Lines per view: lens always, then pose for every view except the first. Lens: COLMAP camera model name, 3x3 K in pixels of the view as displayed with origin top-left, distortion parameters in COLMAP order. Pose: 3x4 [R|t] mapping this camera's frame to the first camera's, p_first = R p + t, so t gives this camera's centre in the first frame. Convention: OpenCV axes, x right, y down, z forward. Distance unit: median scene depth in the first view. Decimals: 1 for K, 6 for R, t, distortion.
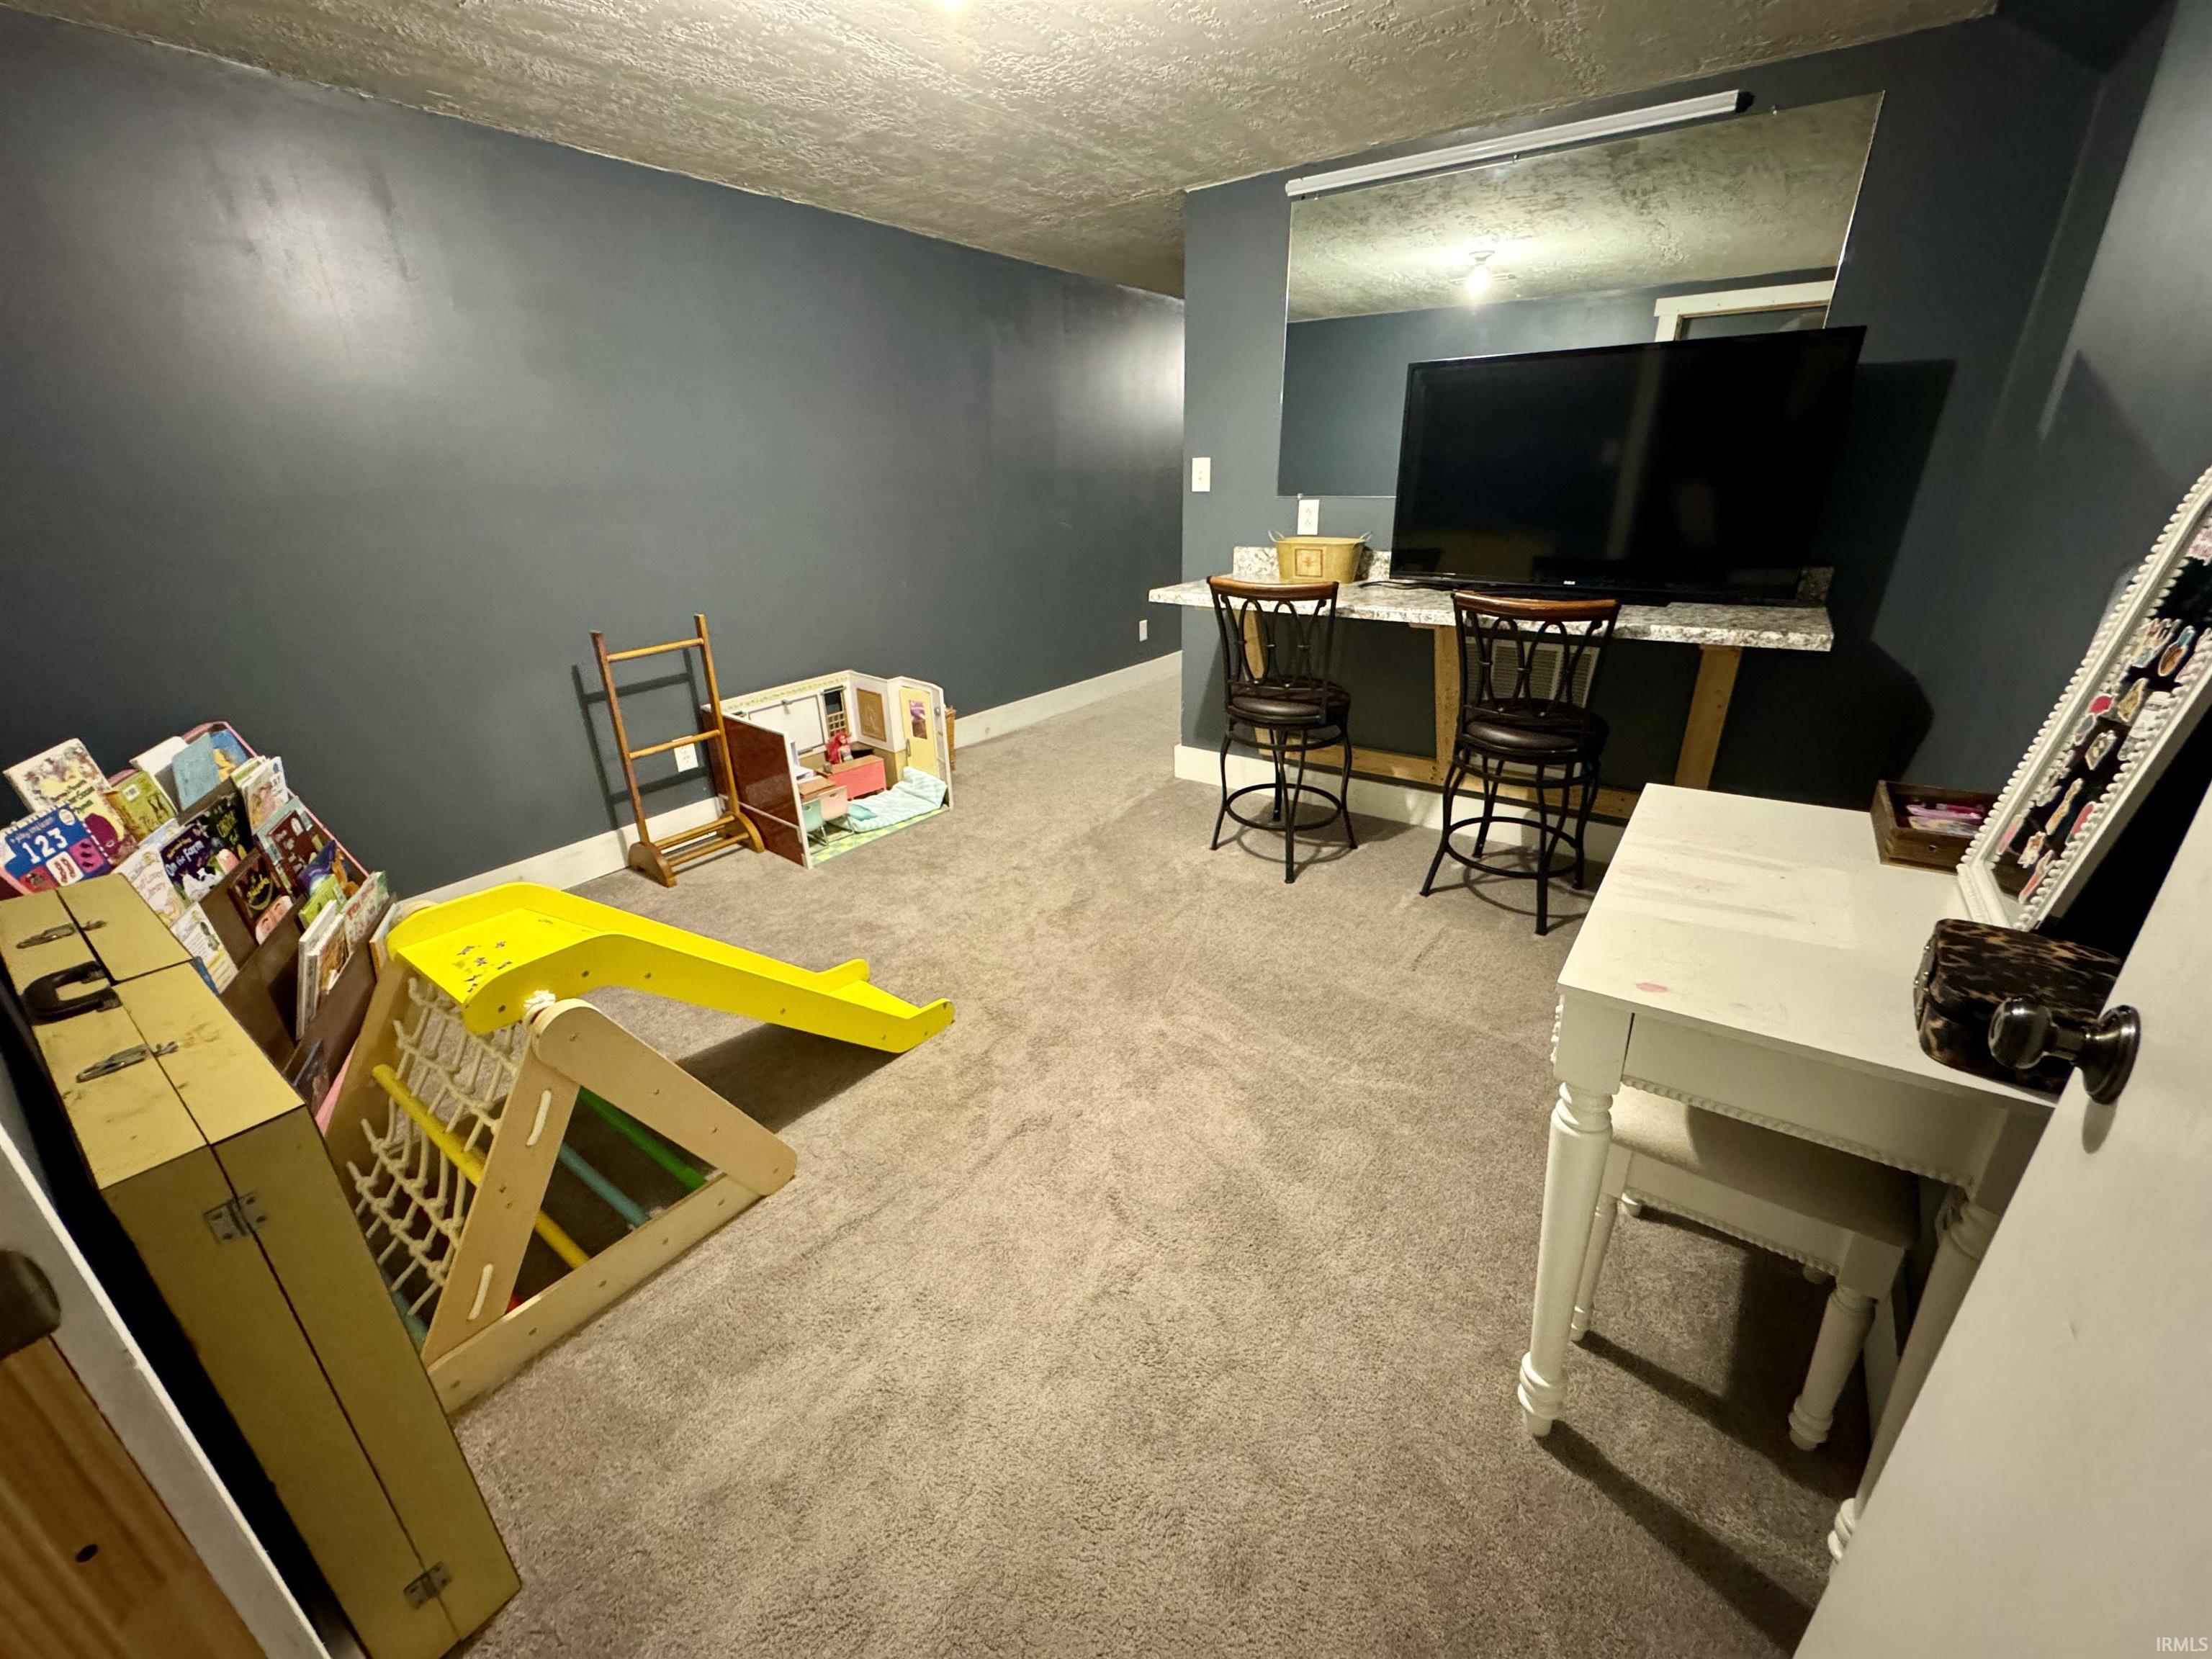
lens RADIAL K [[881.9, 0, 1106.0], [0, 881.9, 829.5], [0, 0, 1]] dist [-0.004720, 0.000394]
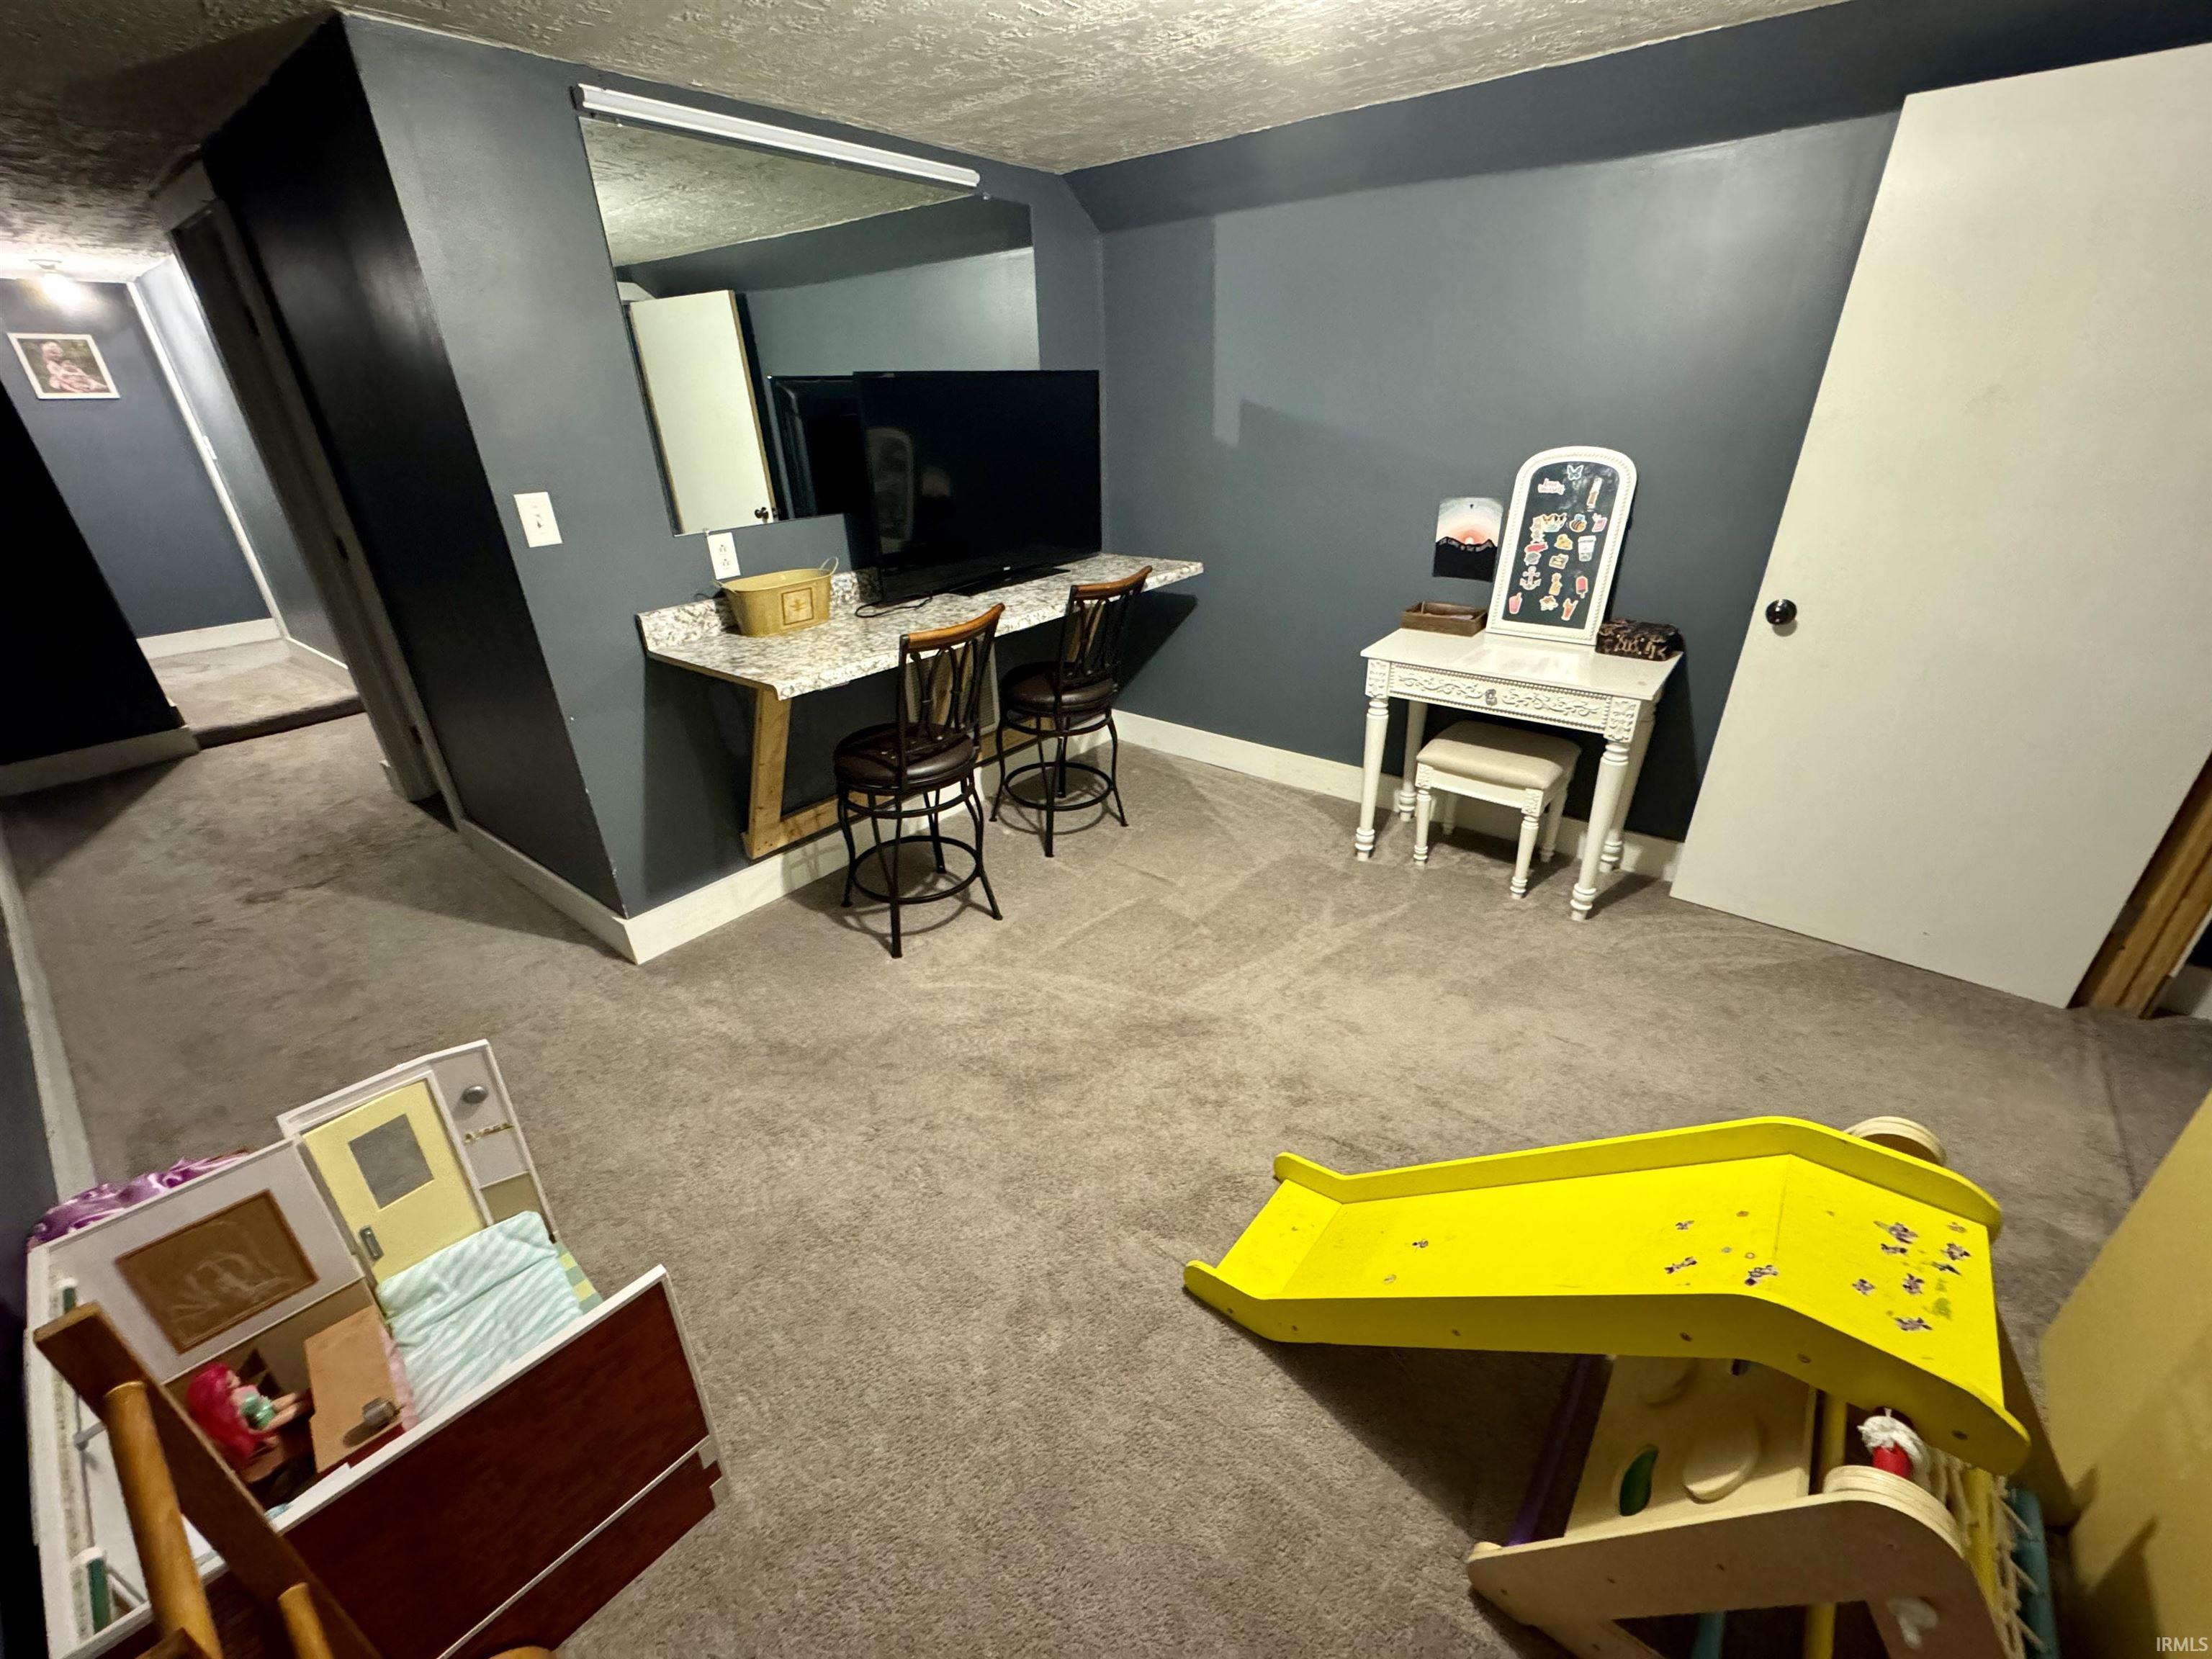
lens RADIAL K [[881.9, 0, 1106.0], [0, 881.9, 829.5], [0, 0, 1]] dist [-0.004720, 0.000394]
pose [[0.047267, -0.424819, 0.904044, -0.909819], [0.403876, 0.835904, 0.371683, -0.492169], [-0.913592, 0.347553, 0.211085, 0.984986]]
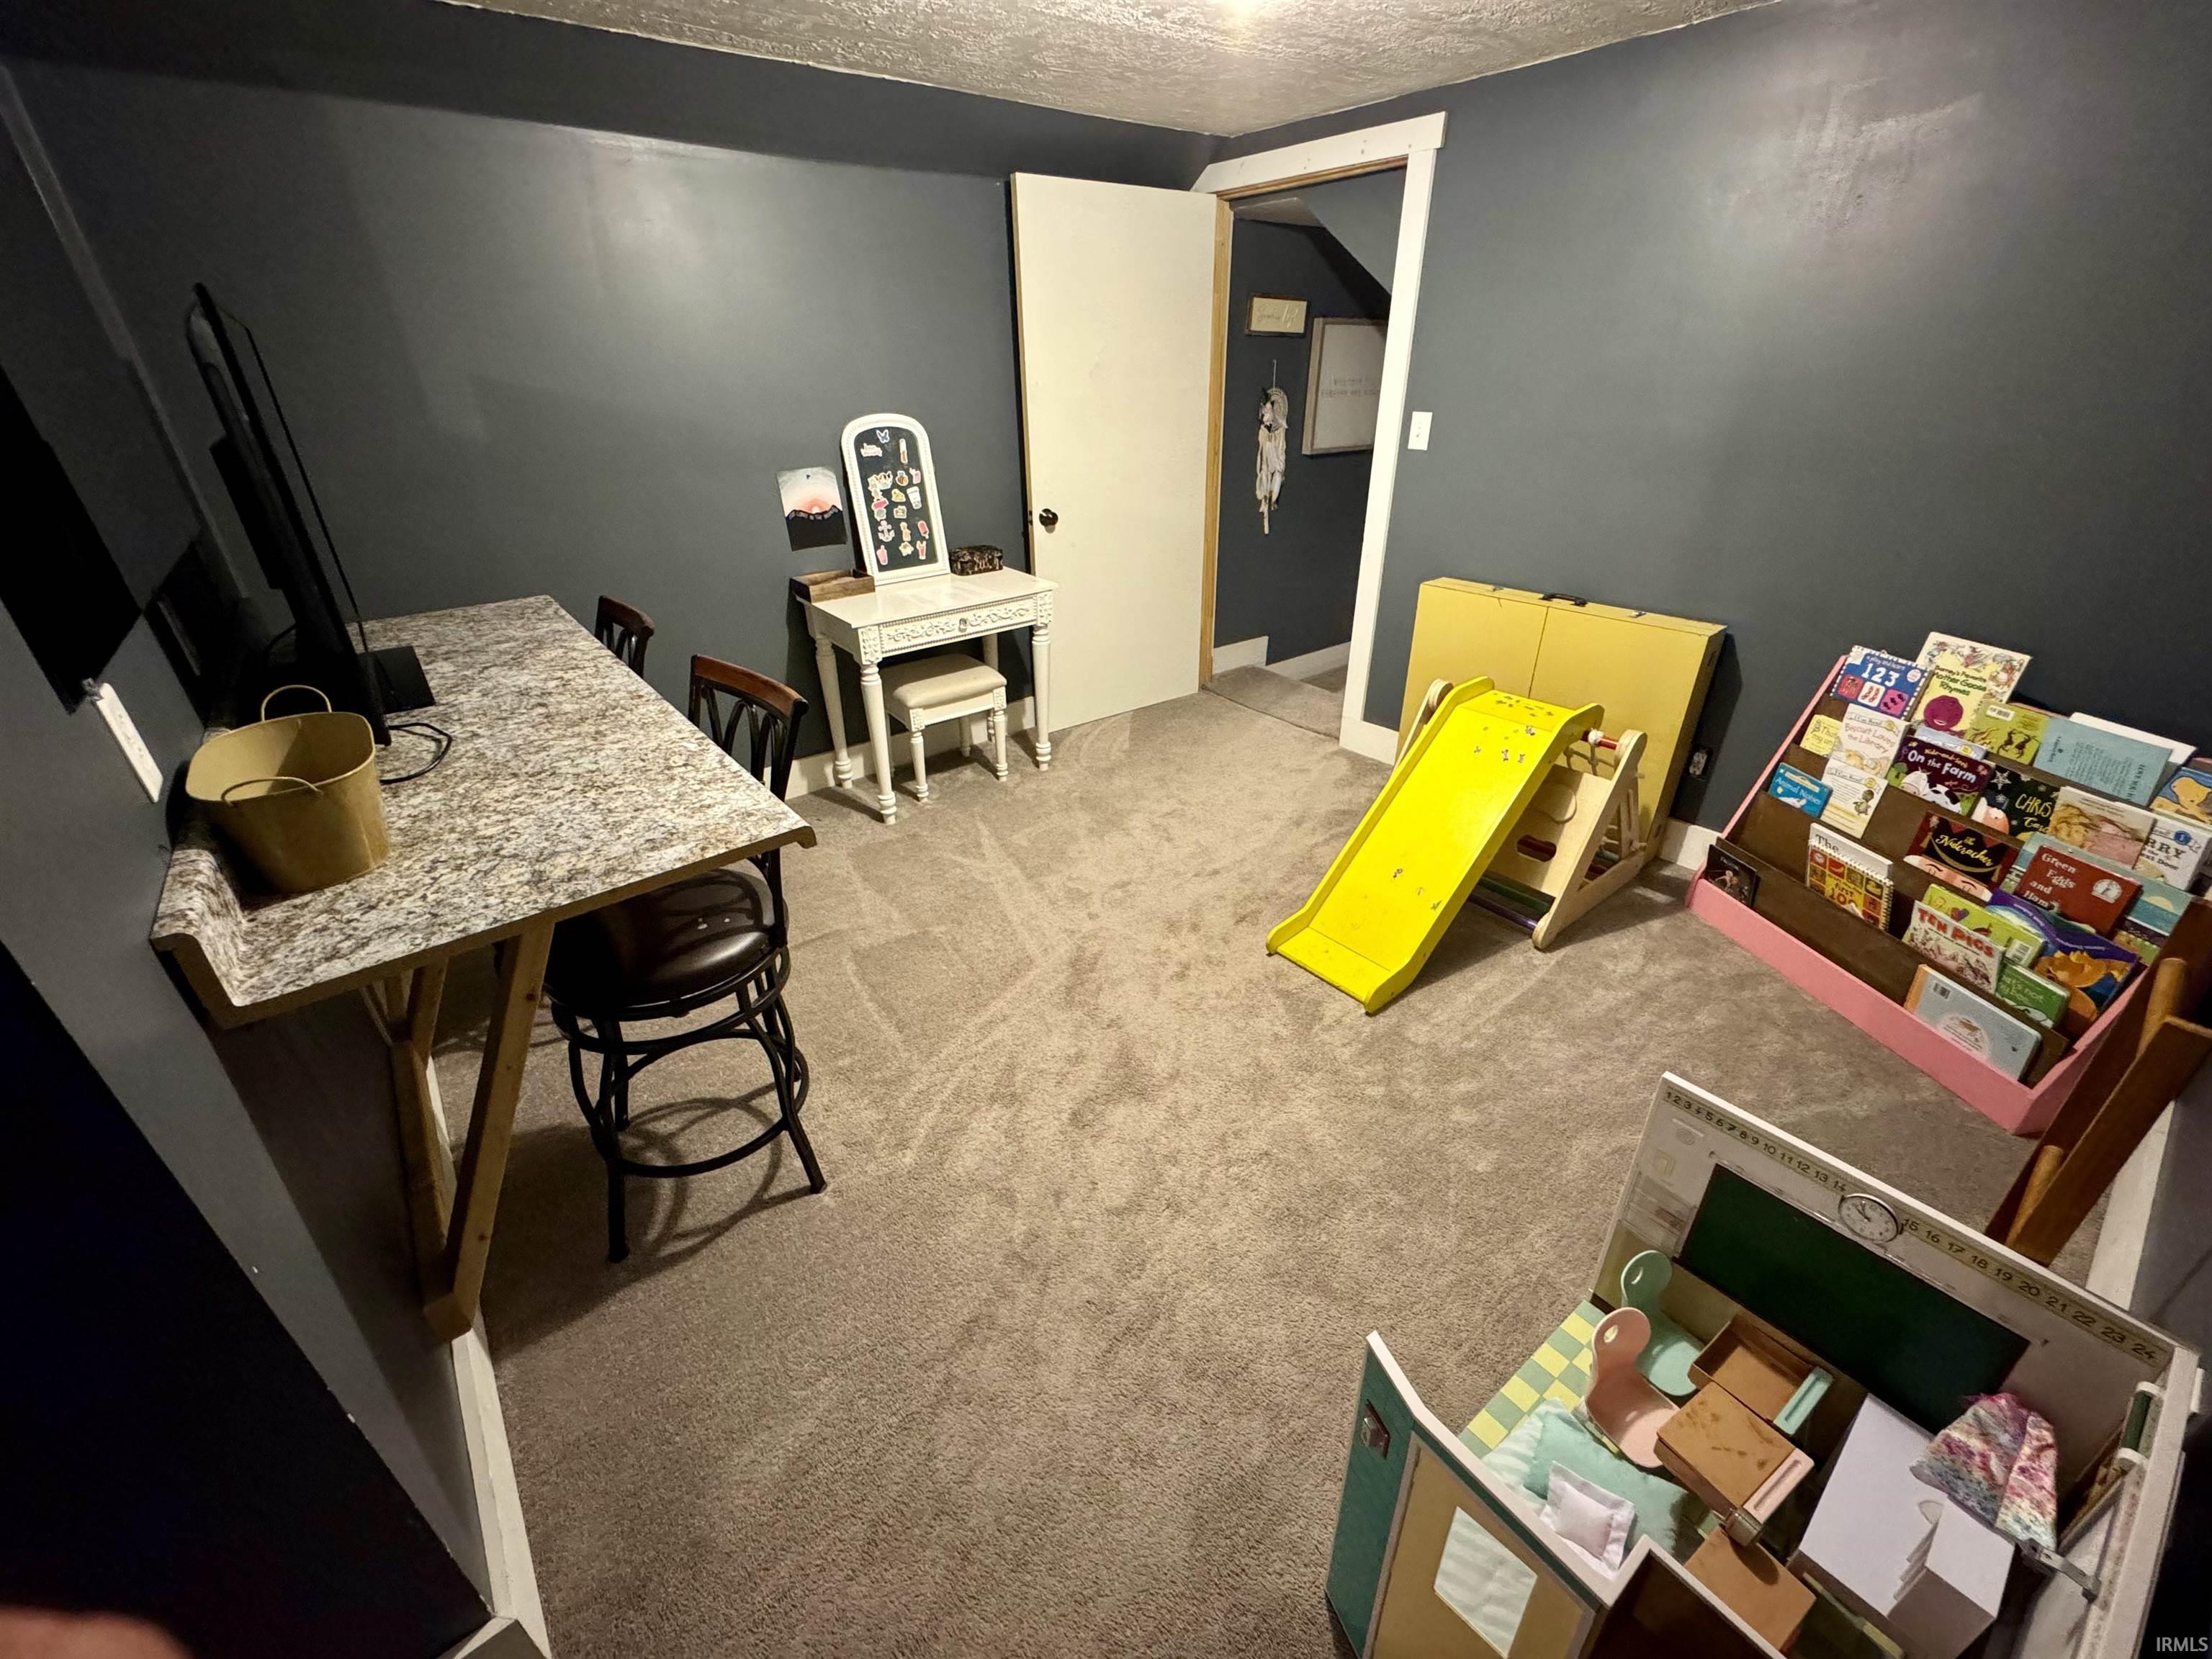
lens RADIAL K [[881.9, 0, 1106.0], [0, 881.9, 829.5], [0, 0, 1]] dist [-0.004720, 0.000394]
pose [[-0.964349, -0.088870, 0.249264, -0.274378], [0.134768, 0.645704, 0.751601, -0.833997], [-0.227746, 0.758399, -0.610707, 1.826306]]
